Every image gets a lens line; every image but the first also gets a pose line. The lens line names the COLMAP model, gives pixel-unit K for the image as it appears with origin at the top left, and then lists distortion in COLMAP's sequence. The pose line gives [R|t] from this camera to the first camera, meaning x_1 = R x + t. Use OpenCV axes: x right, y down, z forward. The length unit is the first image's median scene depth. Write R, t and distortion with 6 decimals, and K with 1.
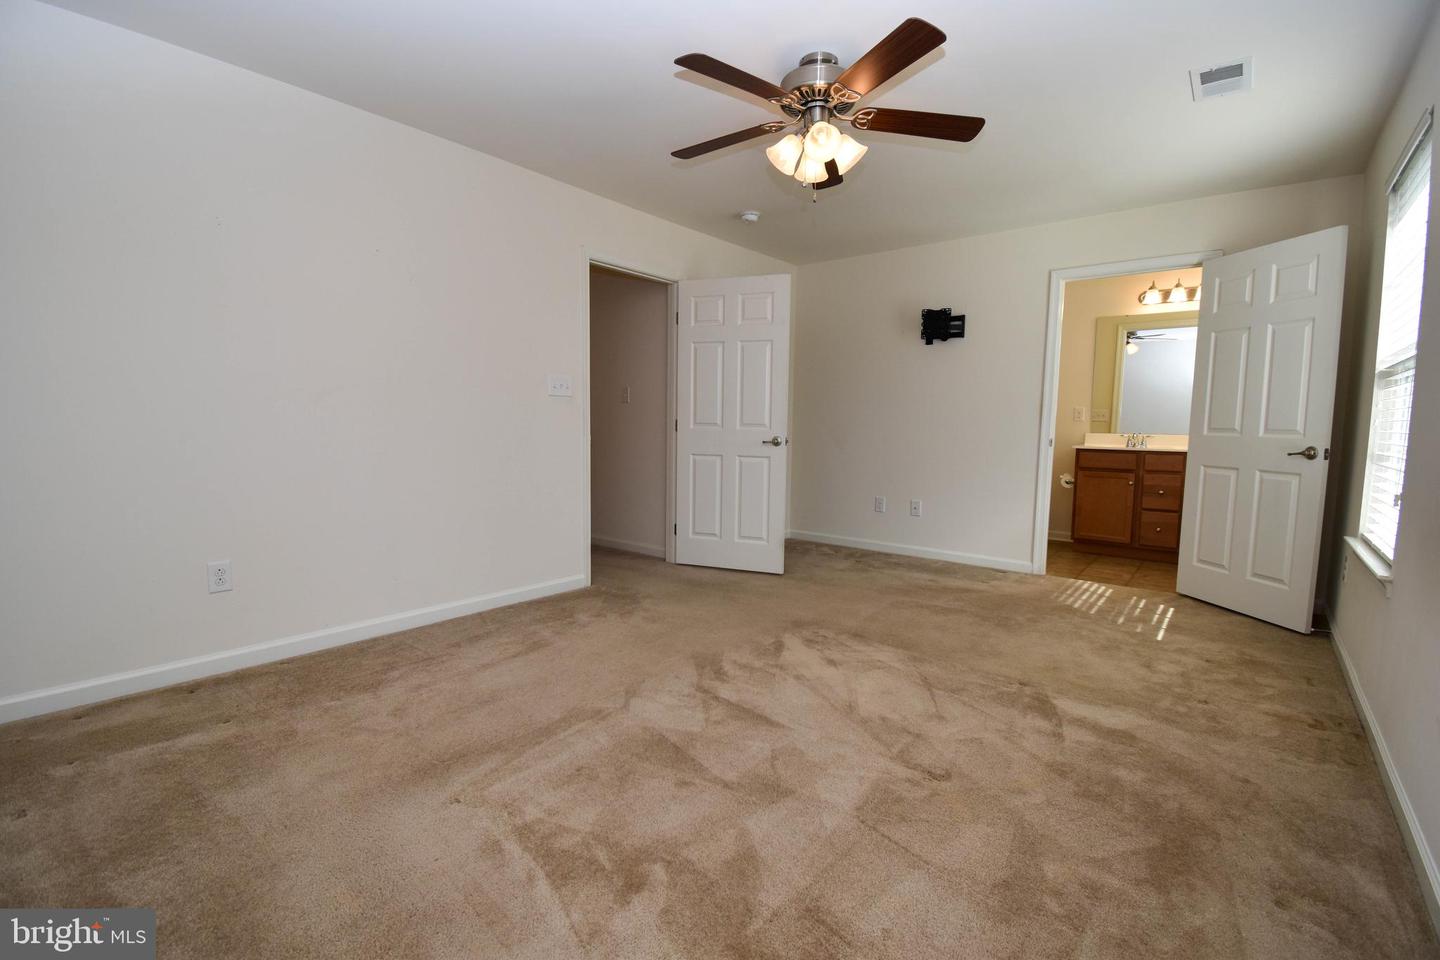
lens RADIAL K [[635.5, 0, 721.8], [0, 635.5, 476.4], [0, 0, 1]] dist [0.019858, -0.025391]
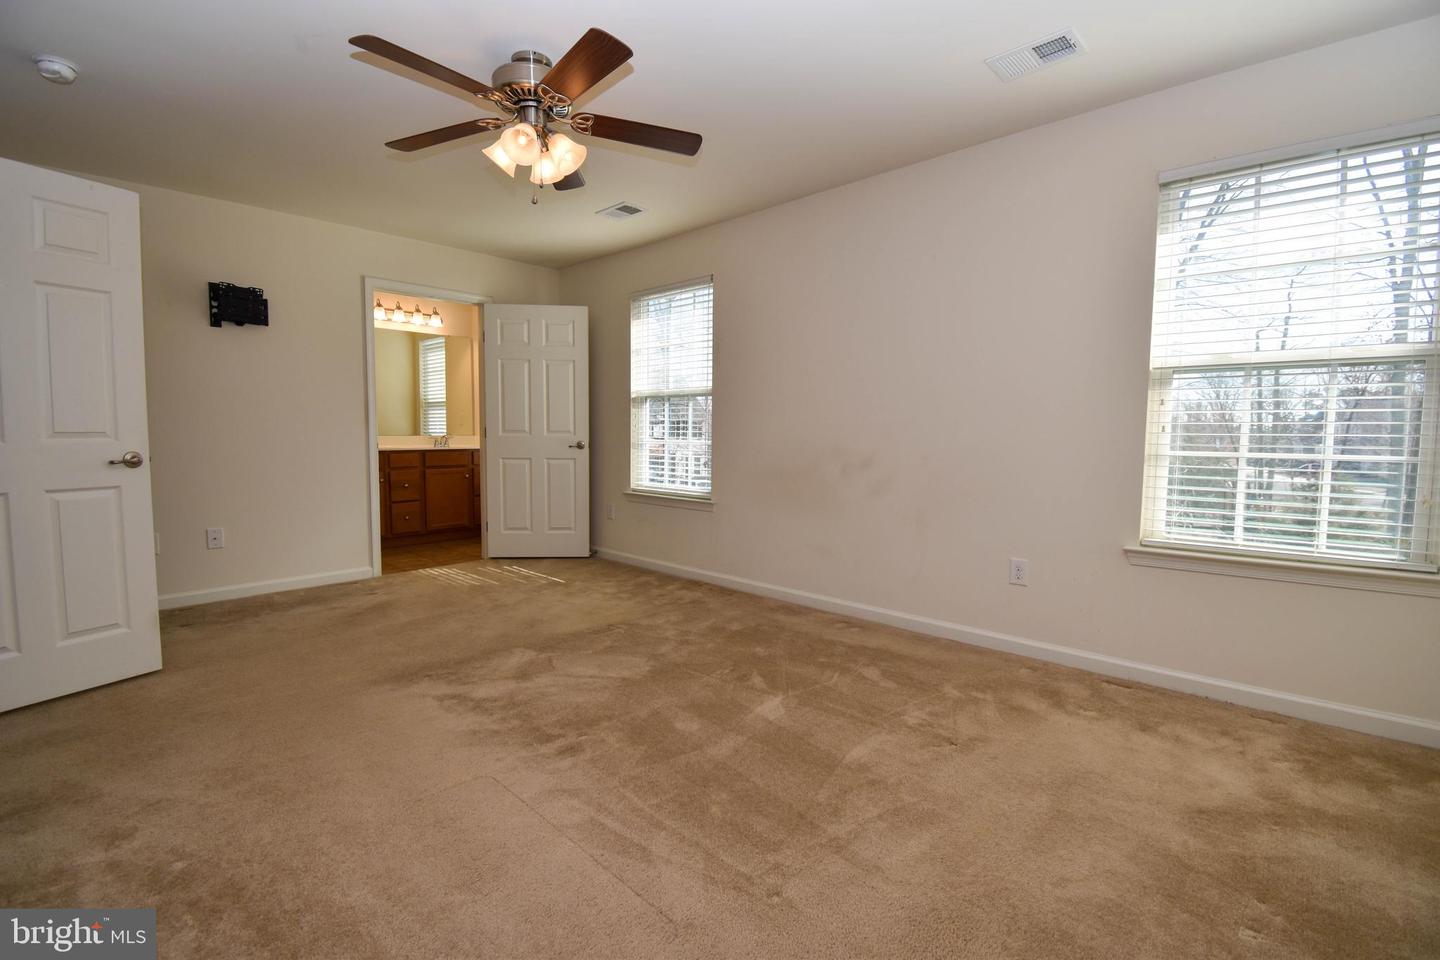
lens RADIAL K [[635.5, 0, 721.8], [0, 635.5, 476.4], [0, 0, 1]] dist [0.019858, -0.025391]
pose [[0.056369, -0.082743, 0.994975, -0.532077], [0.084746, 0.993360, 0.077808, -0.042266], [-0.994807, 0.079934, 0.063007, 0.440126]]
